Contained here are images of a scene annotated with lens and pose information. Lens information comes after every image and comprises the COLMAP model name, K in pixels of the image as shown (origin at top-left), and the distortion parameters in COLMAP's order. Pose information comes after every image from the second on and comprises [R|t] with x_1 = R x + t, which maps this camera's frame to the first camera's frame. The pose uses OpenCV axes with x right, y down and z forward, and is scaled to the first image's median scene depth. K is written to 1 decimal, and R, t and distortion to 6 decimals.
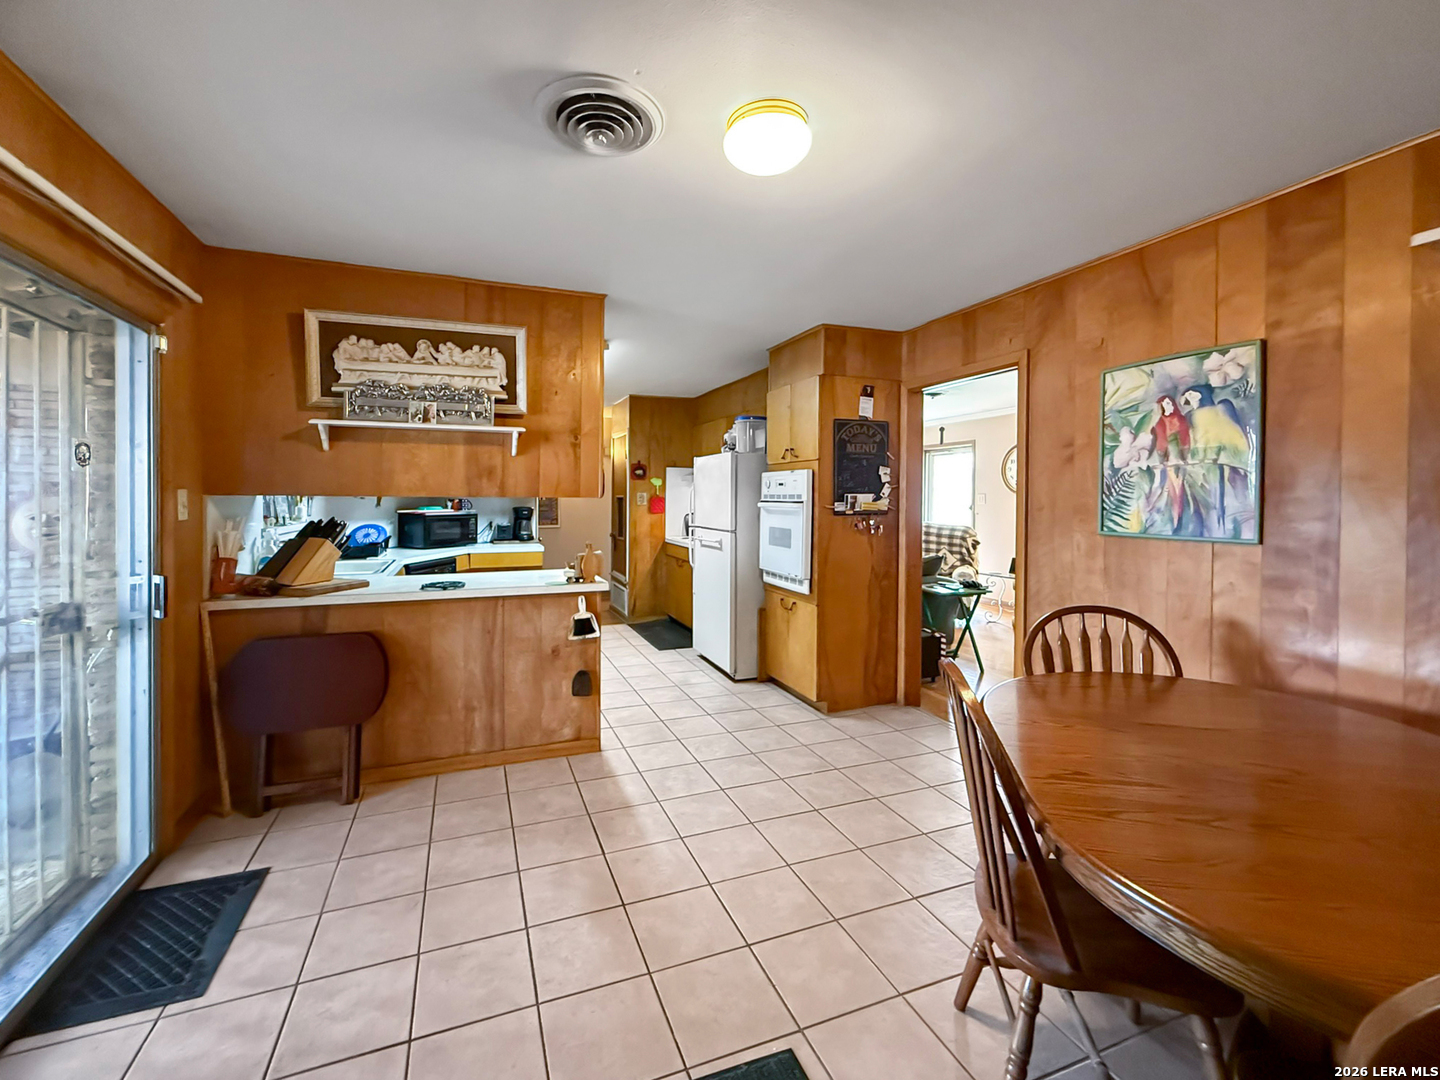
lens RADIAL K [[576.6, 0, 673.4], [0, 576.6, 498.3], [0, 0, 1]] dist [0.001499, -0.000071]
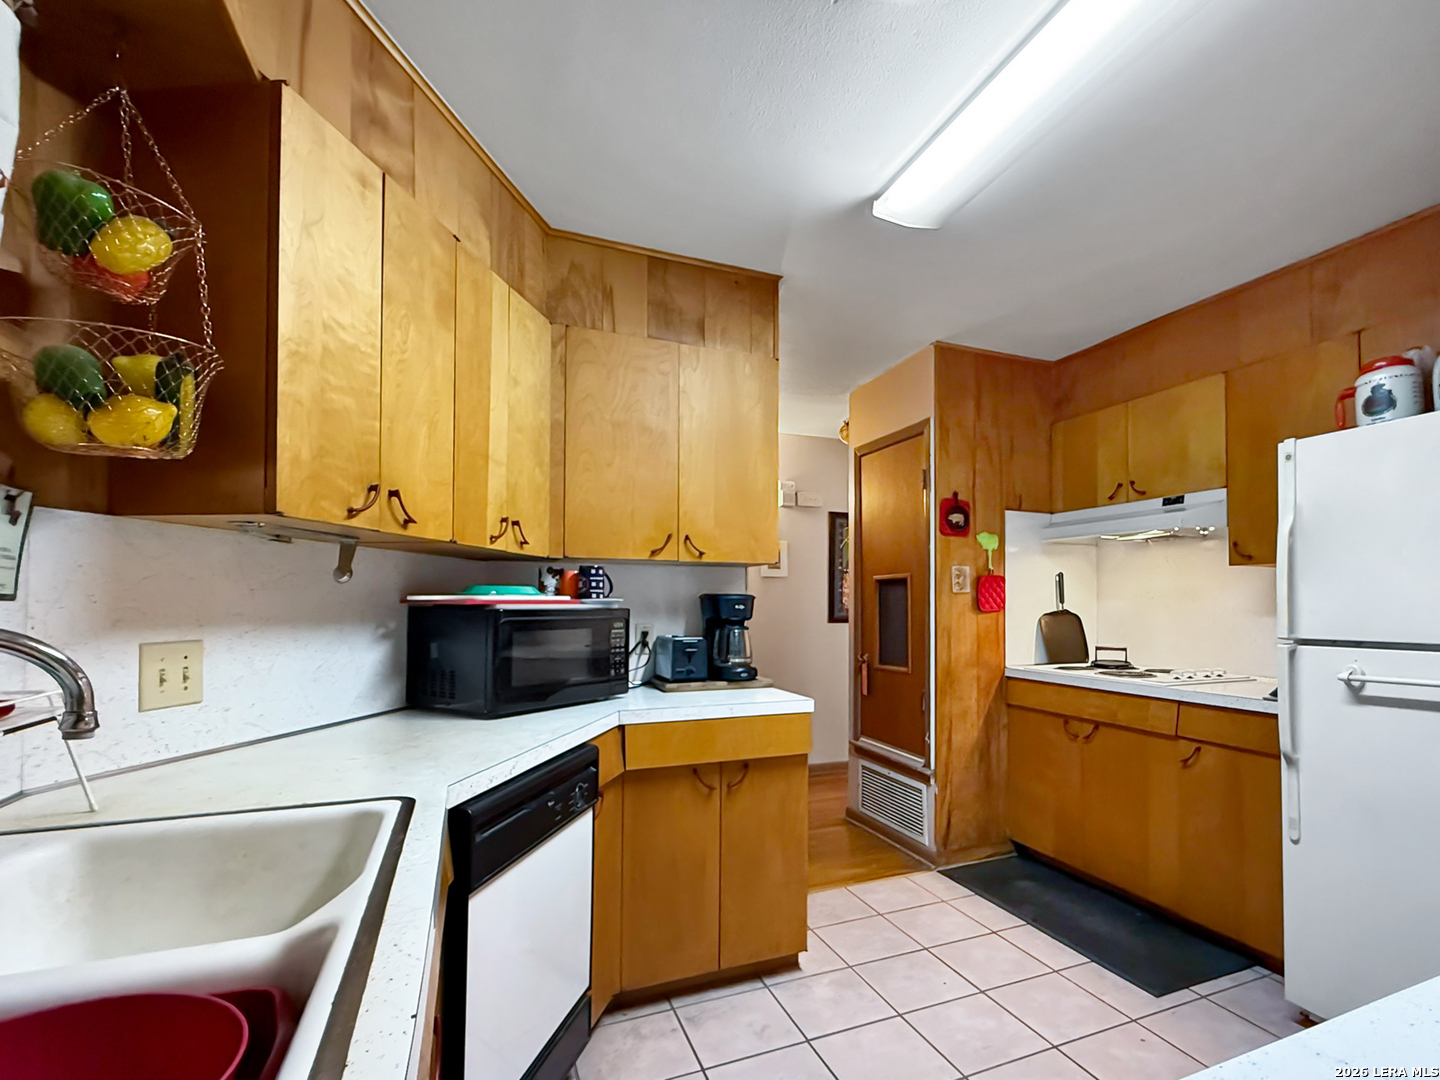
lens RADIAL K [[634.4, 0, 706.9], [0, 634.4, 590.2], [0, 0, 1]] dist [-0.000592, -0.000051]
pose [[0.999842, -0.001845, 0.017663, -0.257858], [0.002433, 0.999442, -0.033328, 0.025071], [-0.017591, 0.033365, 0.999288, 0.522004]]
